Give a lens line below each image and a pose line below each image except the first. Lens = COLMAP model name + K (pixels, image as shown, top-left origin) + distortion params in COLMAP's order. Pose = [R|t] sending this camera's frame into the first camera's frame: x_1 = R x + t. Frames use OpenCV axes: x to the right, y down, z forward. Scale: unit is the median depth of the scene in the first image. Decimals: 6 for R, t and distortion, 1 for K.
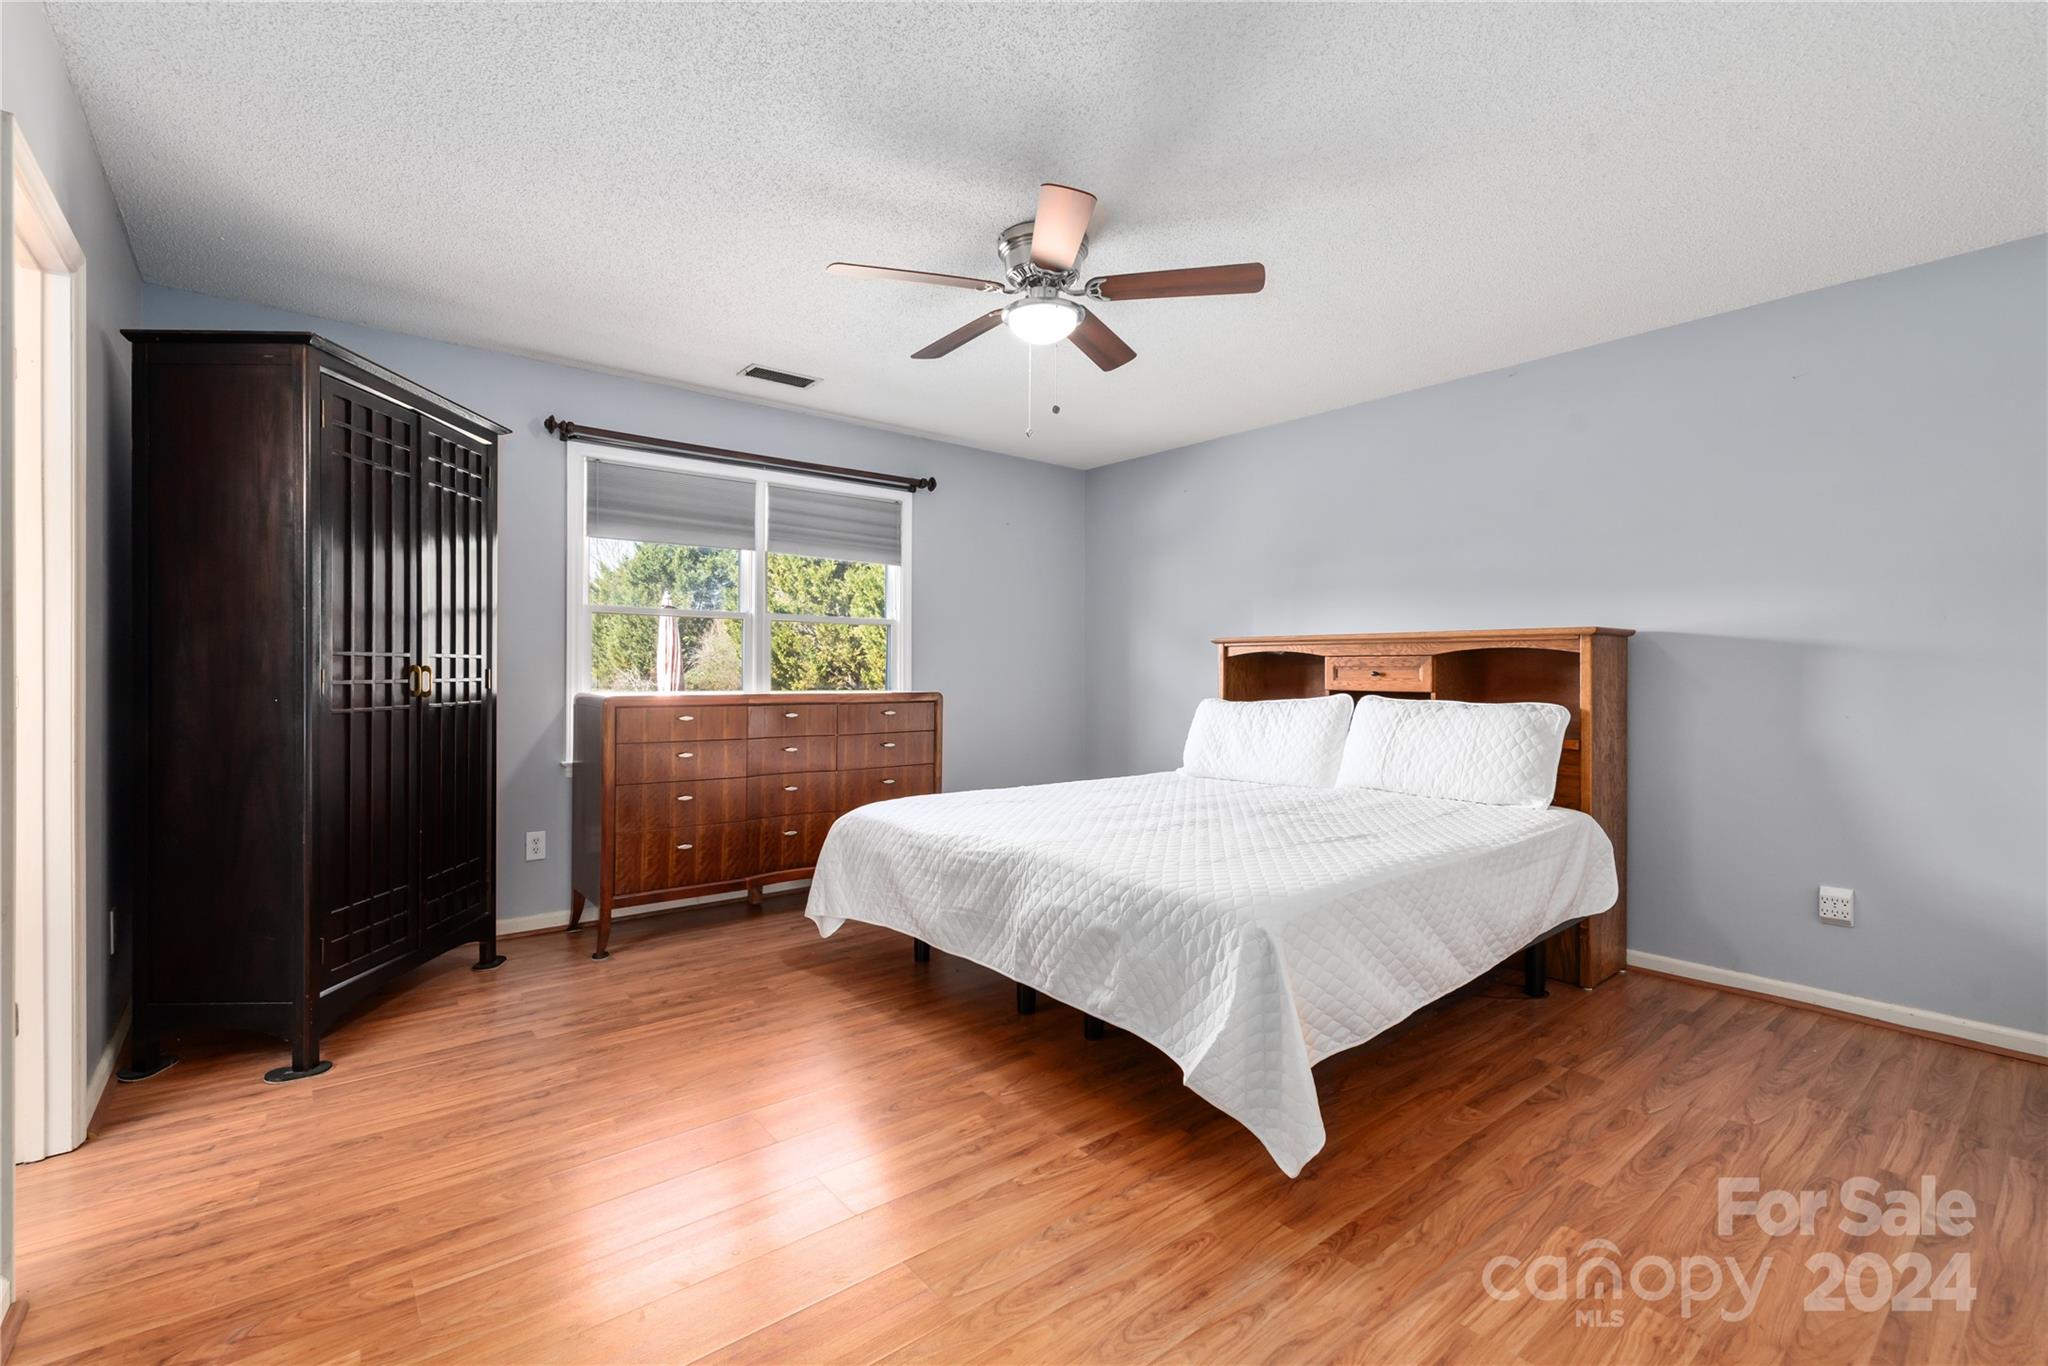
lens RADIAL K [[906.7, 0, 1025.7], [0, 906.7, 664.9], [0, 0, 1]] dist [-0.001052, -0.000136]
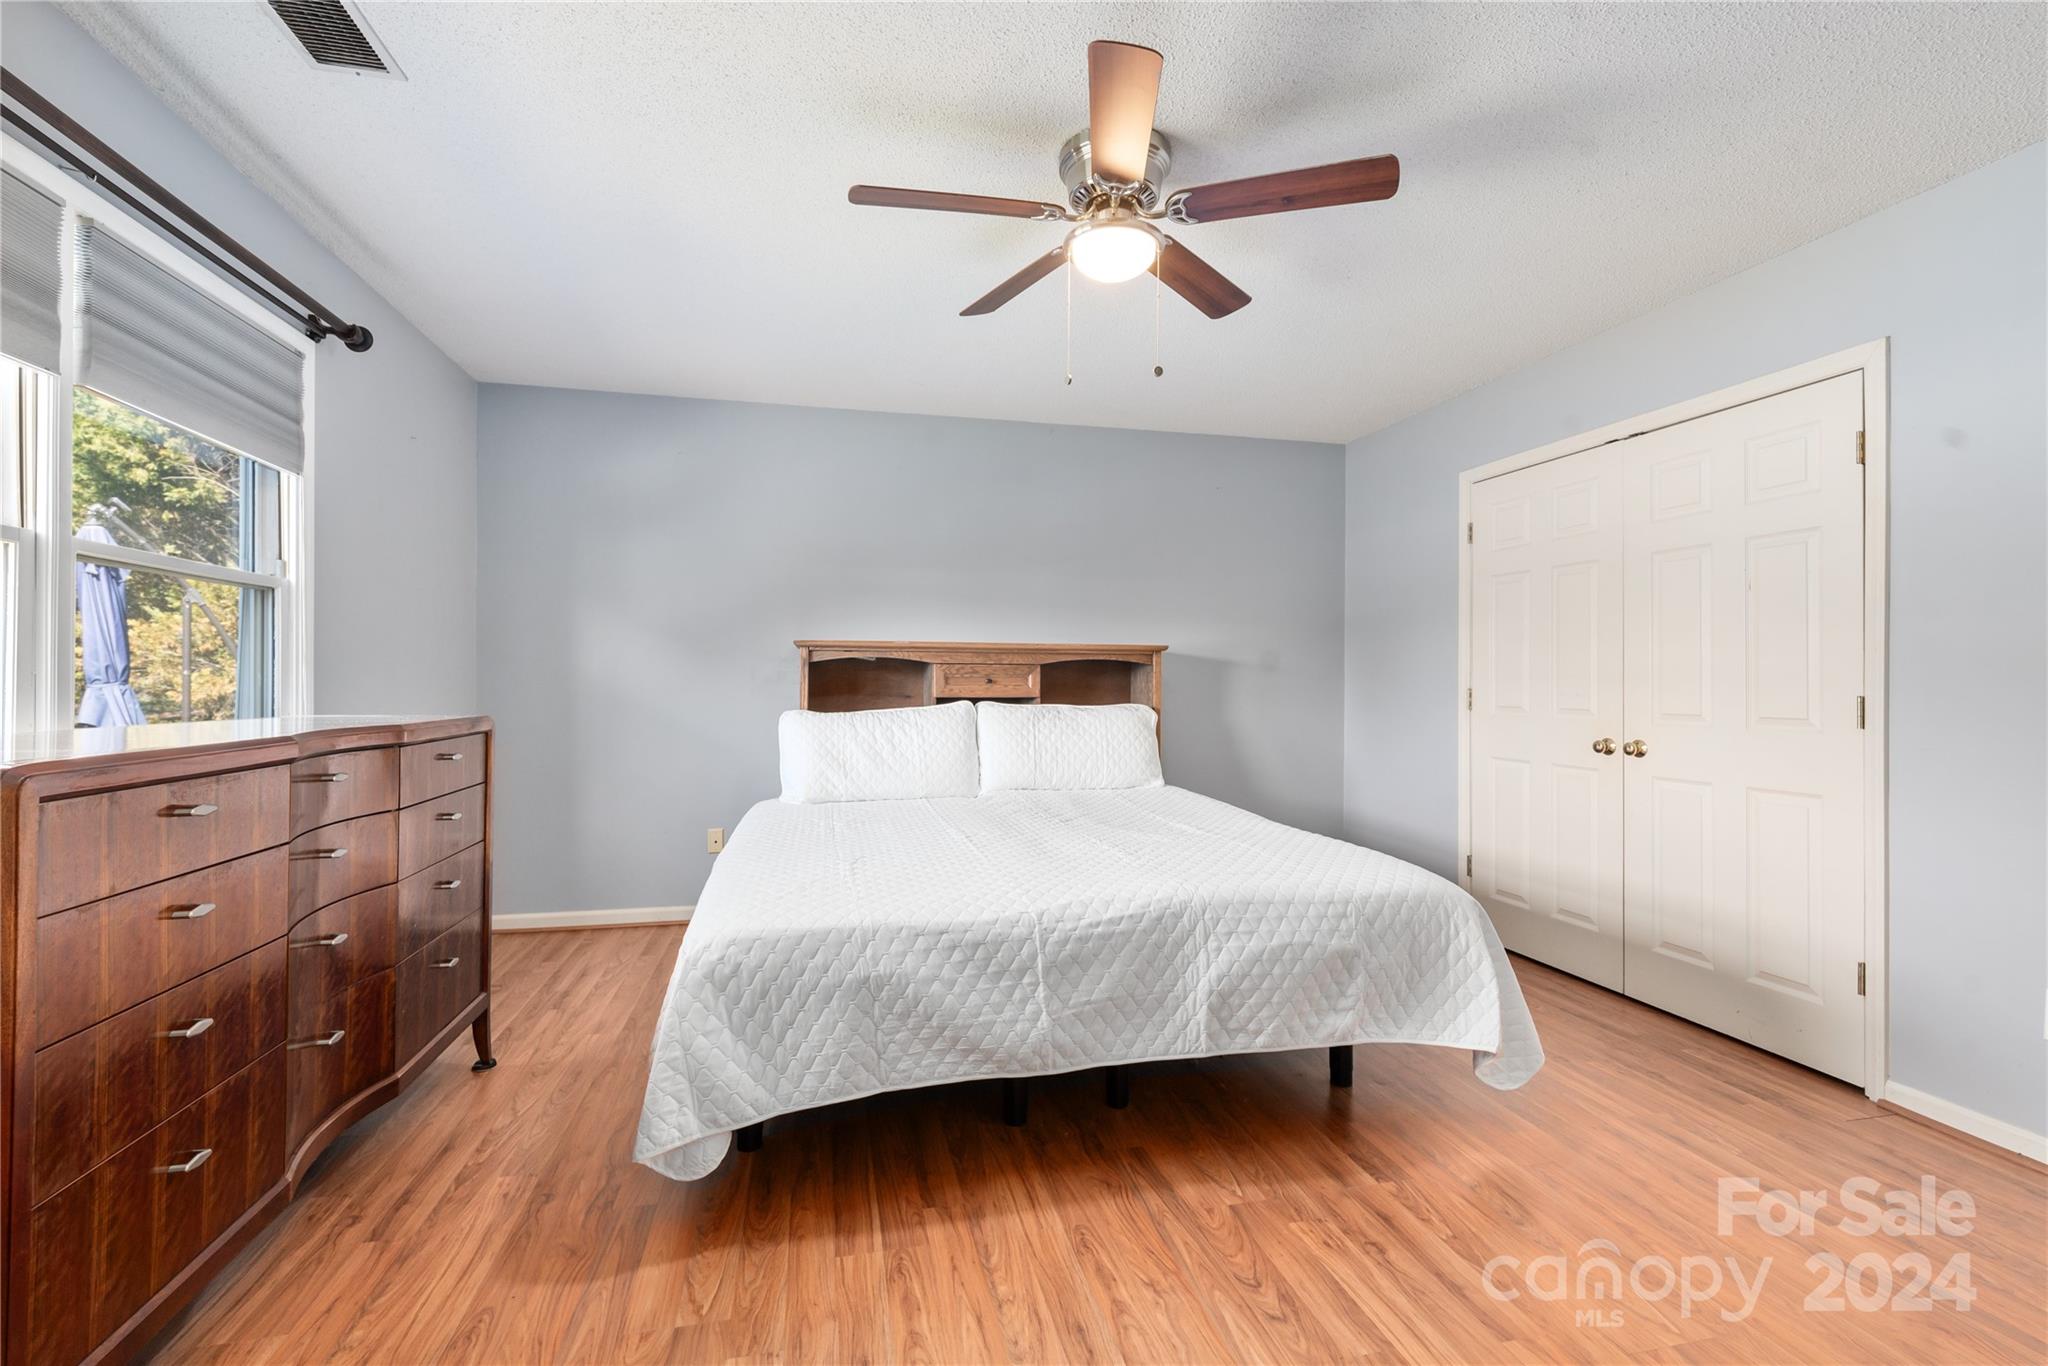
lens RADIAL K [[875.4, 0, 1024.7], [0, 875.4, 674.3], [0, 0, 1]] dist [-0.000176, -0.000186]
pose [[0.443565, 0.003291, 0.896236, -0.679240], [-0.008278, 0.999966, 0.000426, 0.001489], [-0.896204, -0.007608, 0.443577, 0.678084]]
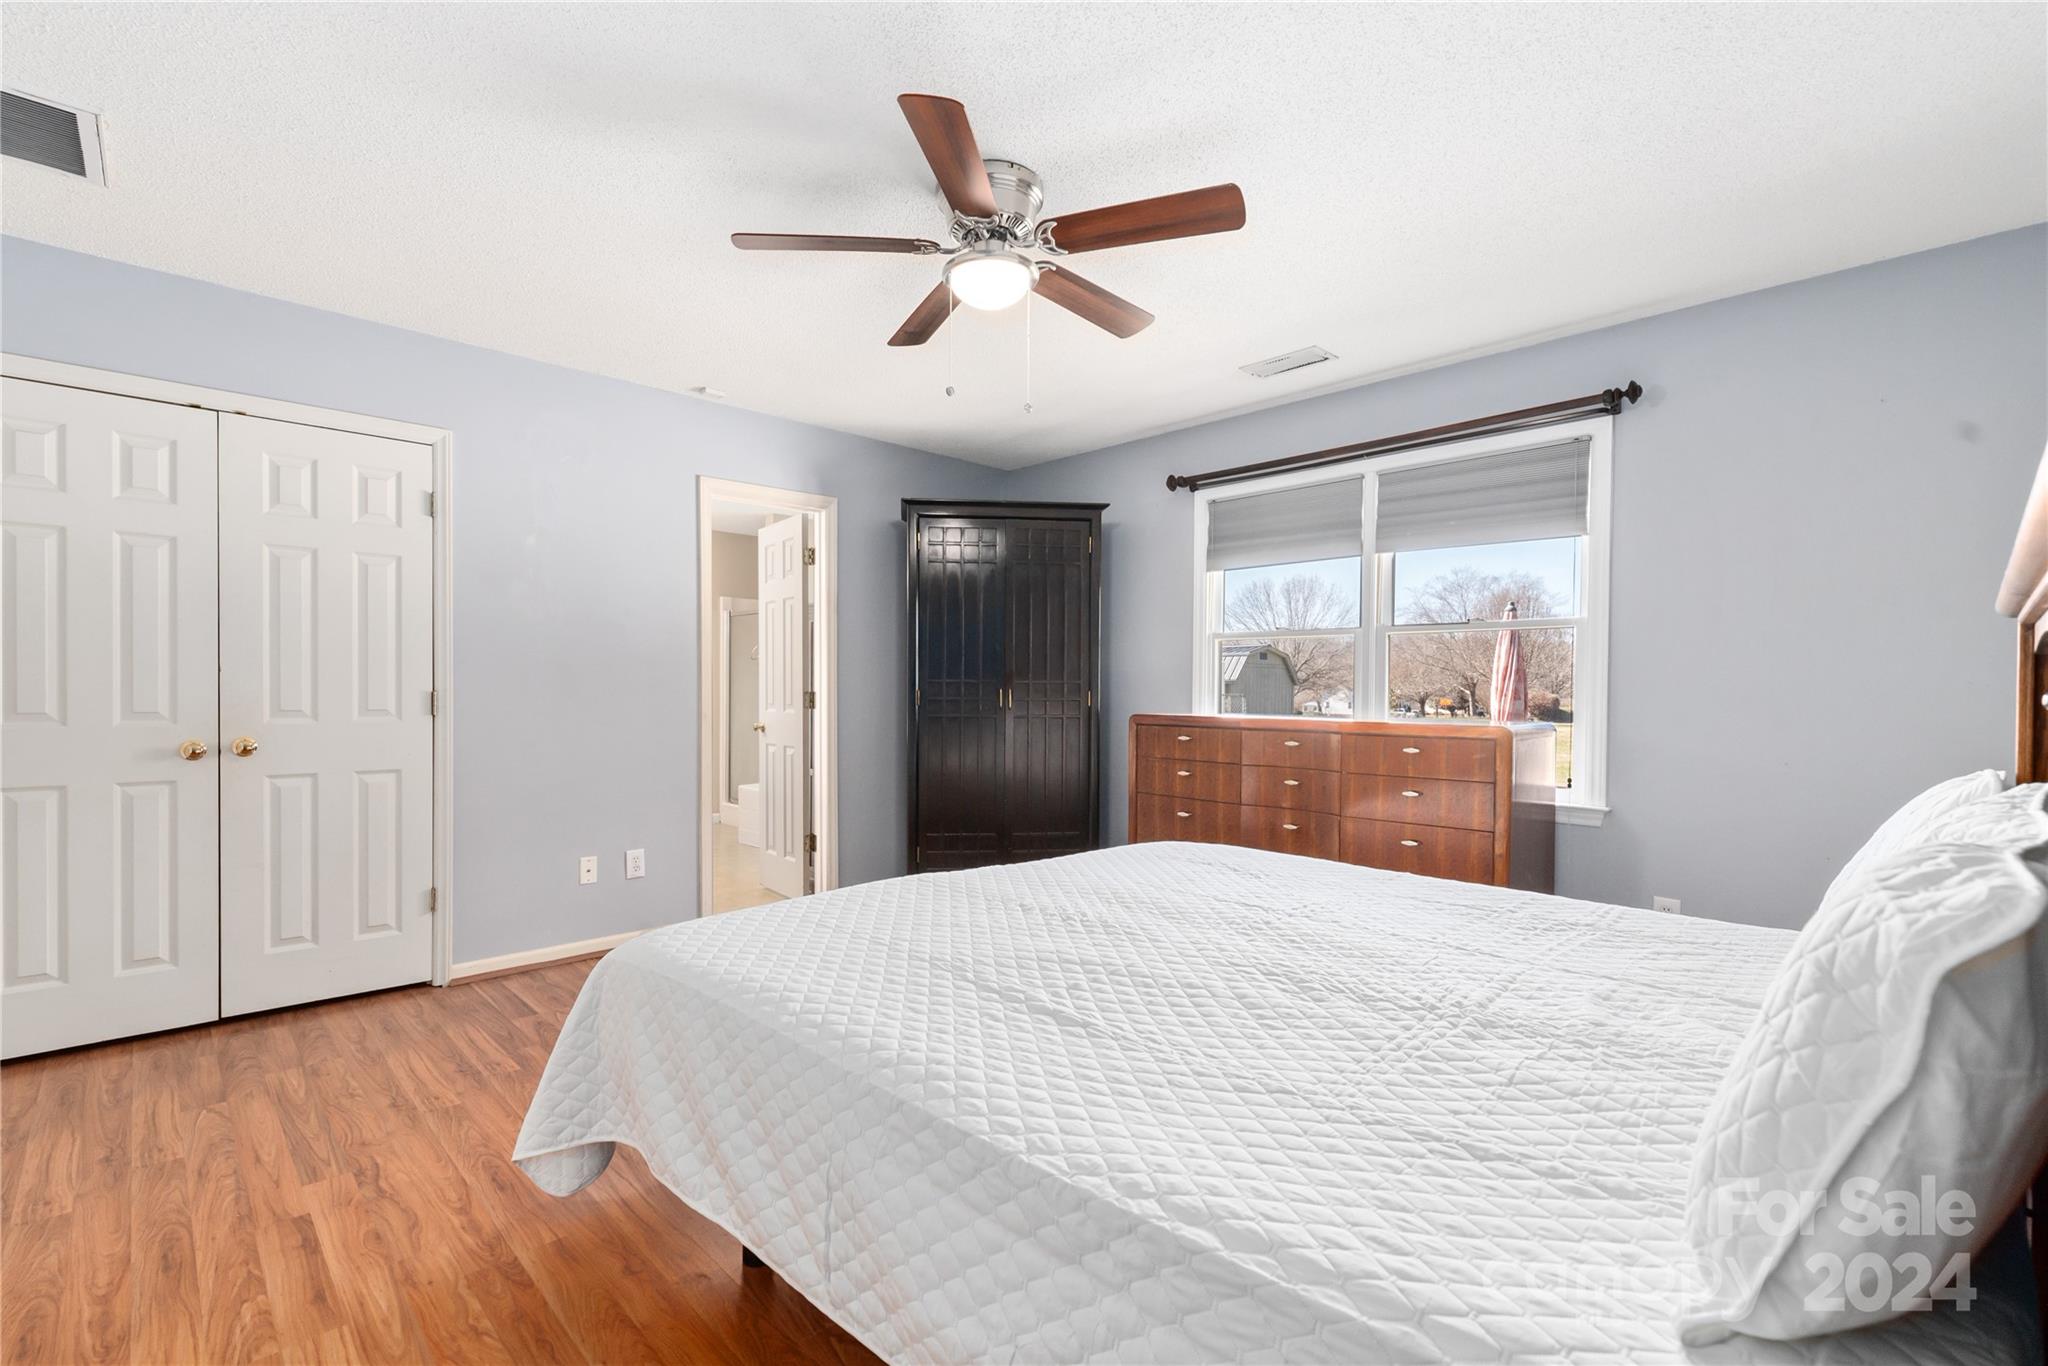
lens RADIAL K [[934.2, 0, 1020.8], [0, 934.2, 702.9], [0, 0, 1]] dist [-0.001590, -0.000173]
pose [[0.069008, 0.009936, -0.997567, 0.847893], [-0.000912, 0.999951, 0.009897, 0.010413], [0.997616, 0.000227, 0.069014, 0.909024]]
